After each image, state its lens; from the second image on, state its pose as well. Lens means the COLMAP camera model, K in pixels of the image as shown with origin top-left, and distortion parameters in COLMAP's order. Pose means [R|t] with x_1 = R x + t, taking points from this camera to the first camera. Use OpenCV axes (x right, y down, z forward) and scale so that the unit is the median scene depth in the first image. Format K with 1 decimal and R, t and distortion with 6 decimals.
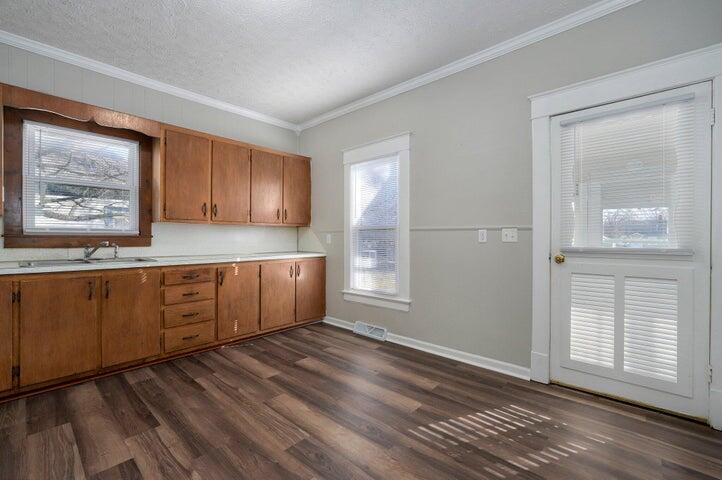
lens RADIAL K [[310.6, 0, 352.1], [0, 310.6, 239.6], [0, 0, 1]] dist [-0.006888, 0.002226]
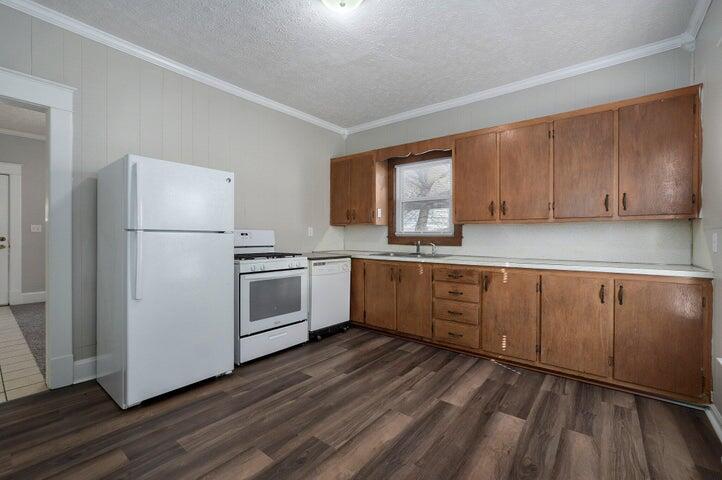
lens RADIAL K [[310.6, 0, 365.1], [0, 310.6, 239.9], [0, 0, 1]] dist [-0.006888, 0.002226]
pose [[0.095200, 0.008523, -0.995422, 0.496892], [-0.009700, 0.999924, 0.007634, -0.006459], [0.995411, 0.008929, 0.095275, 0.616596]]
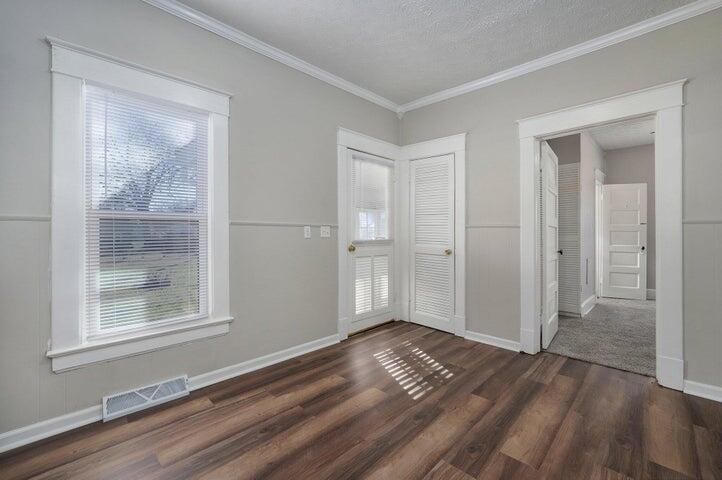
lens RADIAL K [[310.6, 0, 361.0], [0, 310.6, 230.8], [0, 0, 1]] dist [-0.006888, 0.002226]
pose [[0.024072, 0.004572, 0.999700, -0.638172], [0.001146, 0.999989, -0.004601, -0.010249], [-0.999710, 0.001256, 0.024067, 0.751058]]
